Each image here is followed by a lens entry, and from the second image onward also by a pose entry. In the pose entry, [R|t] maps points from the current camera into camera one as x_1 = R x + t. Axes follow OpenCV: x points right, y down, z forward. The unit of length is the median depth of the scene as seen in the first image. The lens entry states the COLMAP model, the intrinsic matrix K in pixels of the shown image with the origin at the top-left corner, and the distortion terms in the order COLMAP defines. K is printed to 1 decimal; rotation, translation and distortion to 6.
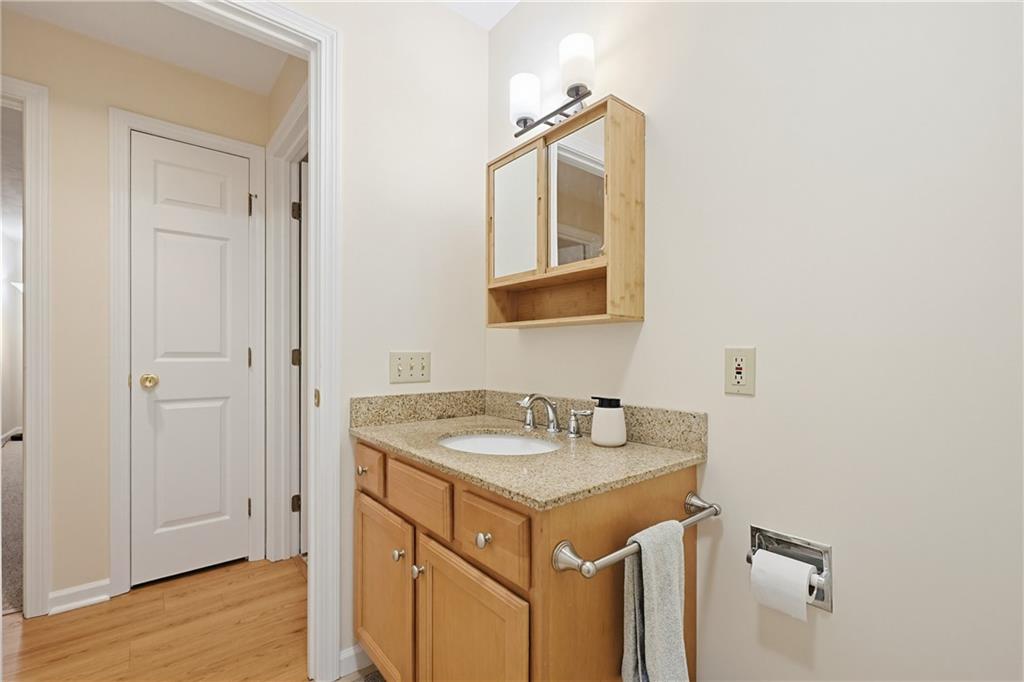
lens RADIAL K [[443.6, 0, 510.2], [0, 443.6, 347.3], [0, 0, 1]] dist [0.000313, 0.001309]
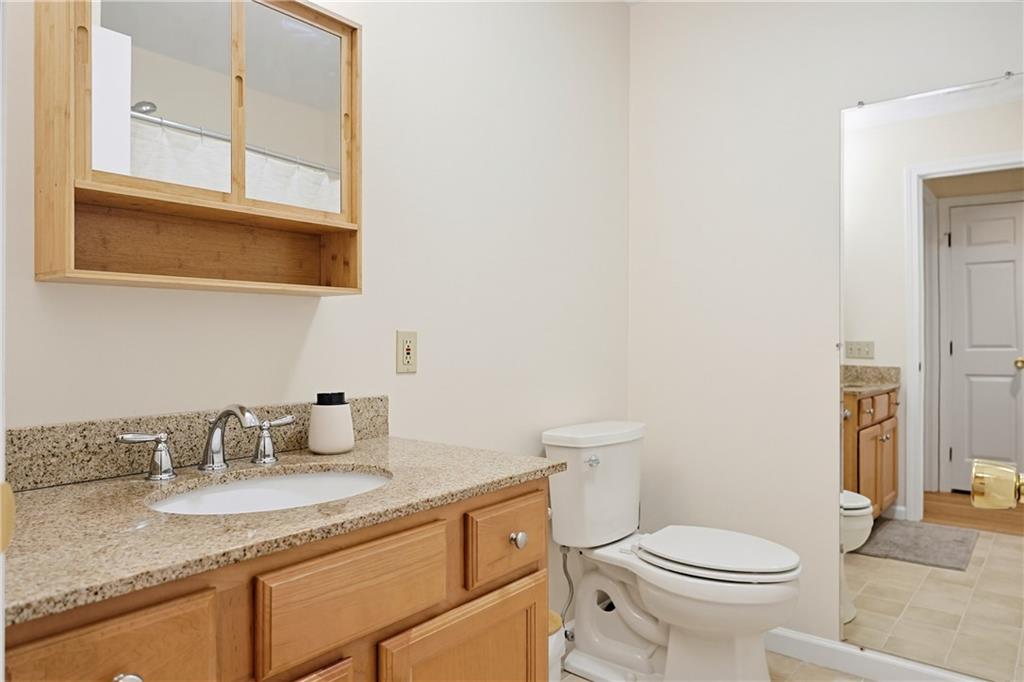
lens RADIAL K [[657.4, 0, 512.6], [0, 657.4, 342.7], [0, 0, 1]] dist [-0.003708, -0.000474]
pose [[-0.208553, -0.008192, 0.977977, -1.087665], [-0.006340, 0.999955, 0.007024, 0.016376], [-0.977991, -0.004736, -0.208595, 1.026947]]
